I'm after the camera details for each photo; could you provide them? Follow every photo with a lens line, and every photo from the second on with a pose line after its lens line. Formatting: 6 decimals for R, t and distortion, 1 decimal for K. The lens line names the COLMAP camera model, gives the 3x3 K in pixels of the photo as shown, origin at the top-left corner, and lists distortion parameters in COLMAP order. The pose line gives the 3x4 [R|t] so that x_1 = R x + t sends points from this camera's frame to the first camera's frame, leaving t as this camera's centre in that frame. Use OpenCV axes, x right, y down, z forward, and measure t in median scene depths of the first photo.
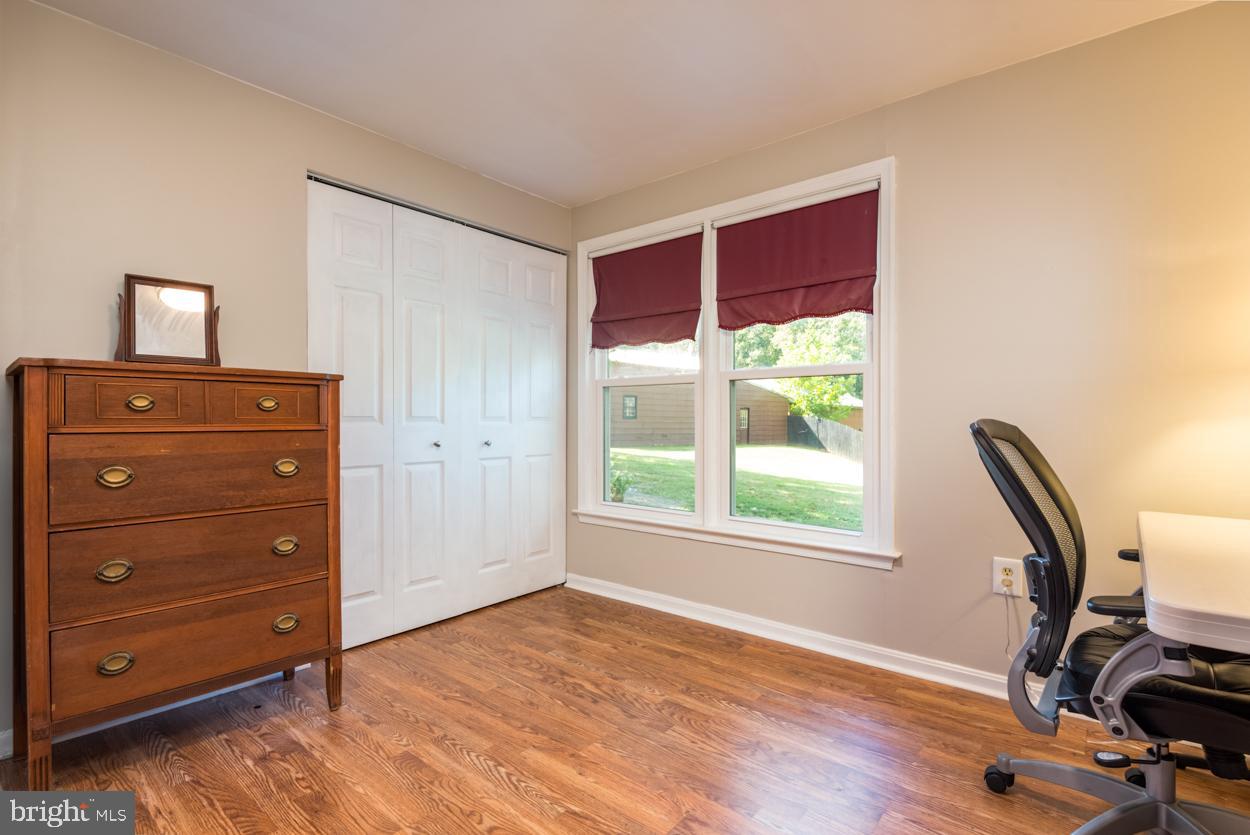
lens RADIAL K [[591.1, 0, 625.0], [0, 591.1, 417.5], [0, 0, 1]] dist [0.003056, 0.000045]
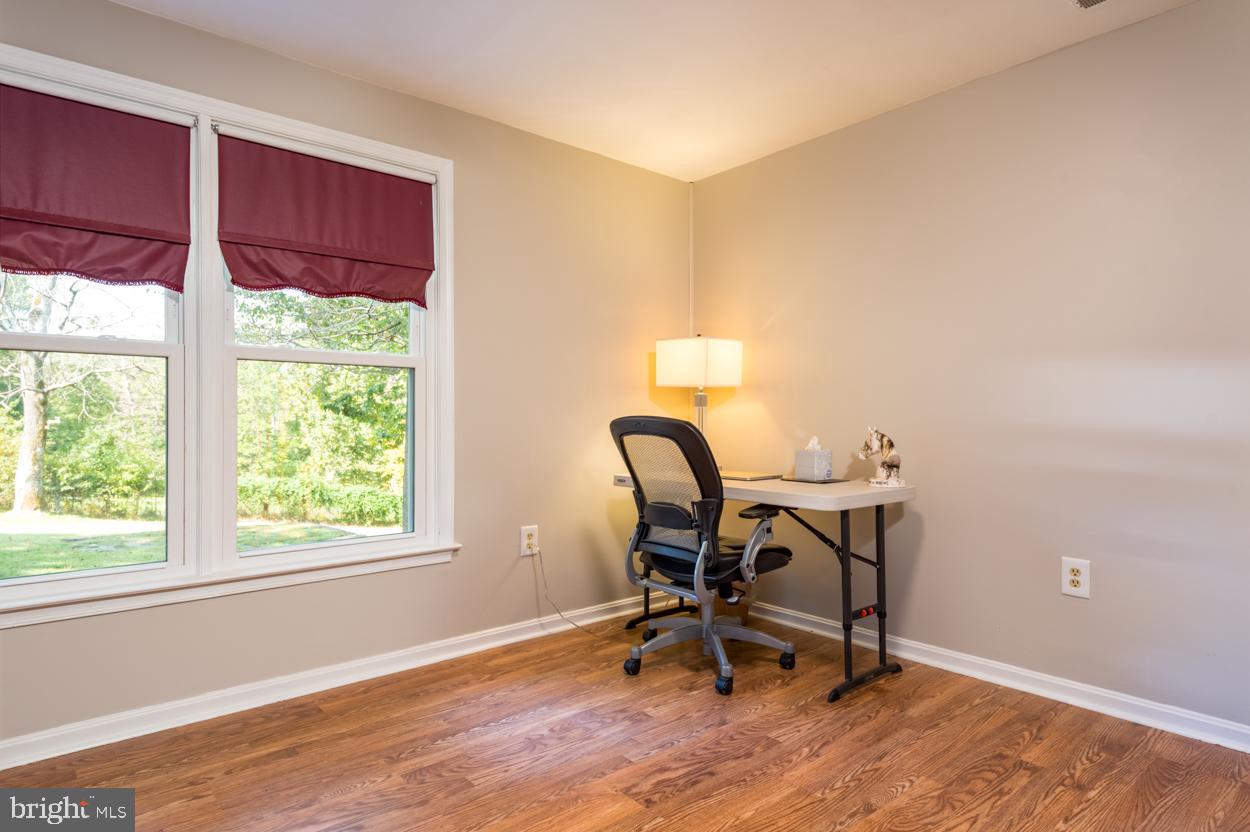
lens RADIAL K [[713.5, 0, 625.0], [0, 713.5, 416.0], [0, 0, 1]] dist [0.044008, -0.000890]
pose [[0.166238, -0.003061, 0.986081, -0.727228], [-0.005808, 0.999975, 0.004083, -0.002465], [-0.986068, -0.006406, 0.166216, 0.489939]]
